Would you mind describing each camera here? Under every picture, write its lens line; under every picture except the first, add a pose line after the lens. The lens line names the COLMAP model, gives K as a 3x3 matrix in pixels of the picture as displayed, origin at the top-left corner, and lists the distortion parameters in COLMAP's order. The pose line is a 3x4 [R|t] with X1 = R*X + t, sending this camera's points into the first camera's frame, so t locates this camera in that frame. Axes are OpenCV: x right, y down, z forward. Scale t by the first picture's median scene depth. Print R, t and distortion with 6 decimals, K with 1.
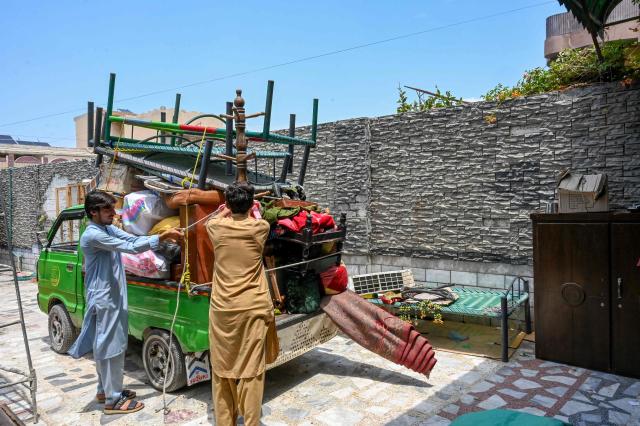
lens RADIAL K [[446.9, 0, 320.0], [0, 446.9, 213.0], [0, 0, 1]] dist [-0.000984, -0.001242]
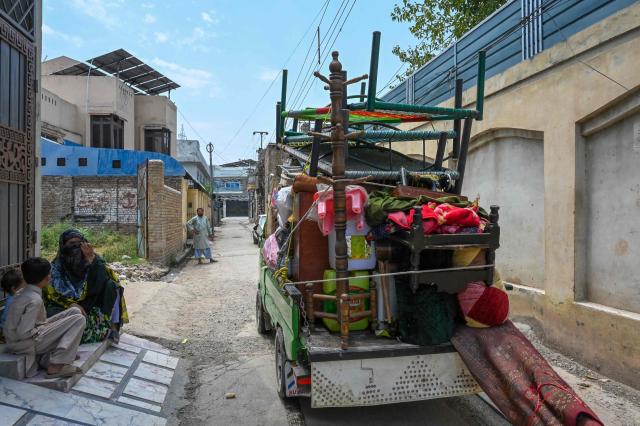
lens RADIAL K [[446.9, 0, 320.0], [0, 446.9, 213.0], [0, 0, 1]] dist [-0.000984, -0.001242]
pose [[0.732731, 0.017808, -0.680285, 0.335368], [-0.041406, 0.998972, -0.018448, 0.033667], [0.679257, 0.041686, 0.732715, 0.363758]]
